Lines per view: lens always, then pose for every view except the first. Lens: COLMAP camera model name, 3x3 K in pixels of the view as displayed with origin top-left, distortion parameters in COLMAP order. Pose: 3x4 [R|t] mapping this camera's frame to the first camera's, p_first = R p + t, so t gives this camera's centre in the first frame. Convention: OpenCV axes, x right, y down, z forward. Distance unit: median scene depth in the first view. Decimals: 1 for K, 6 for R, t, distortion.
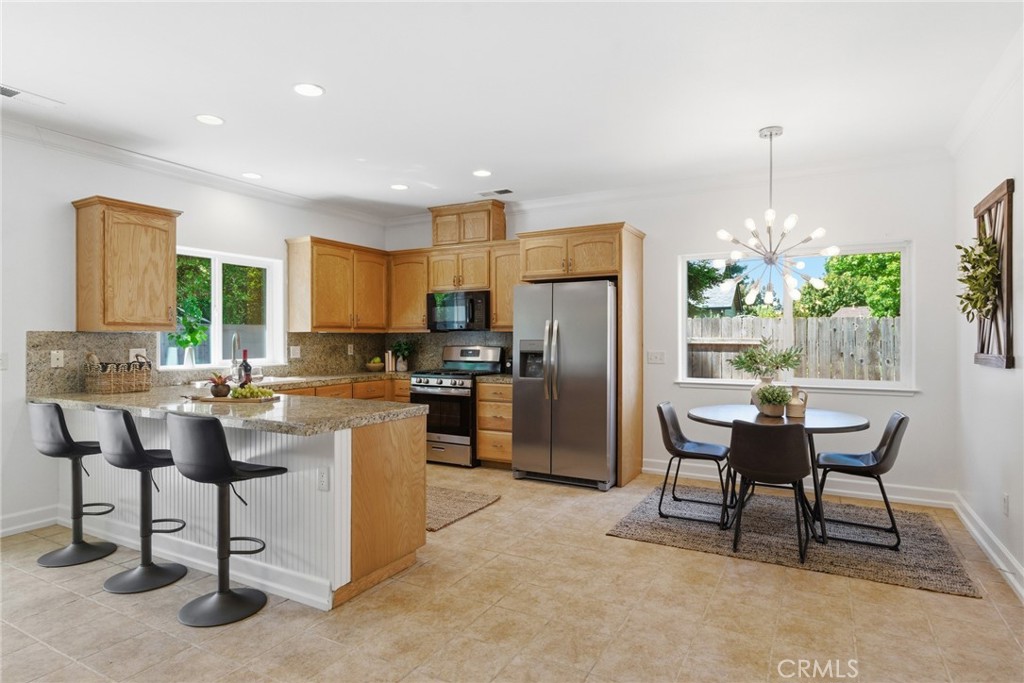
lens RADIAL K [[563.2, 0, 510.8], [0, 563.2, 342.0], [0, 0, 1]] dist [0.000858, -0.000392]
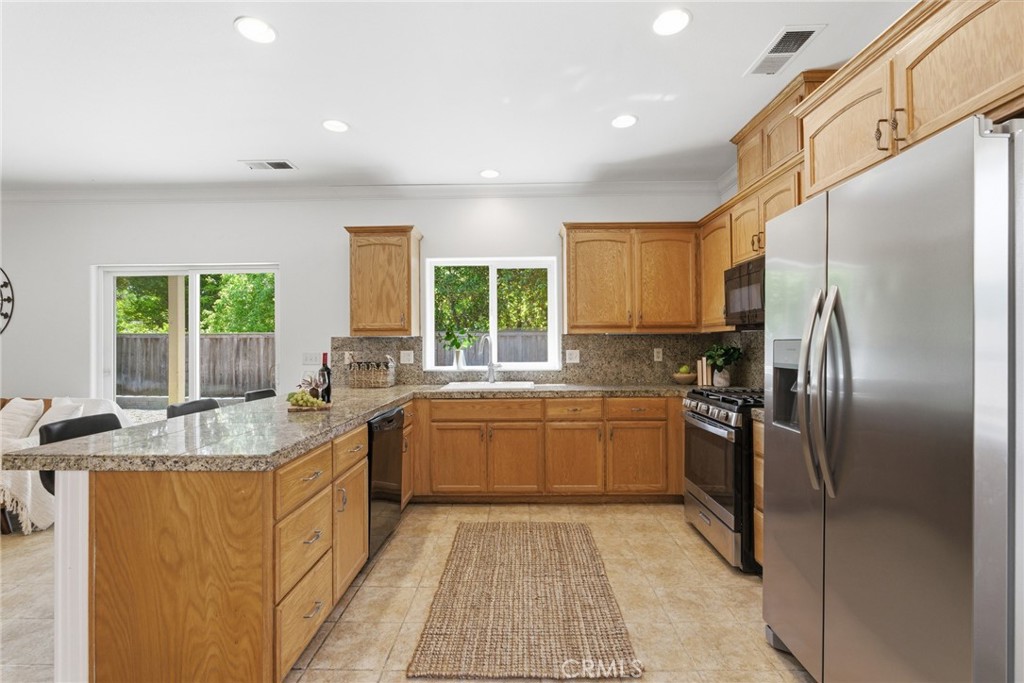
lens RADIAL K [[453.6, 0, 512.8], [0, 453.6, 341.7], [0, 0, 1]] dist [-0.001988, -0.000233]
pose [[0.469100, -0.007881, -0.883110, 0.236832], [-0.000912, 0.999955, -0.009408, 0.001273], [0.883145, 0.005219, 0.469072, 0.643528]]
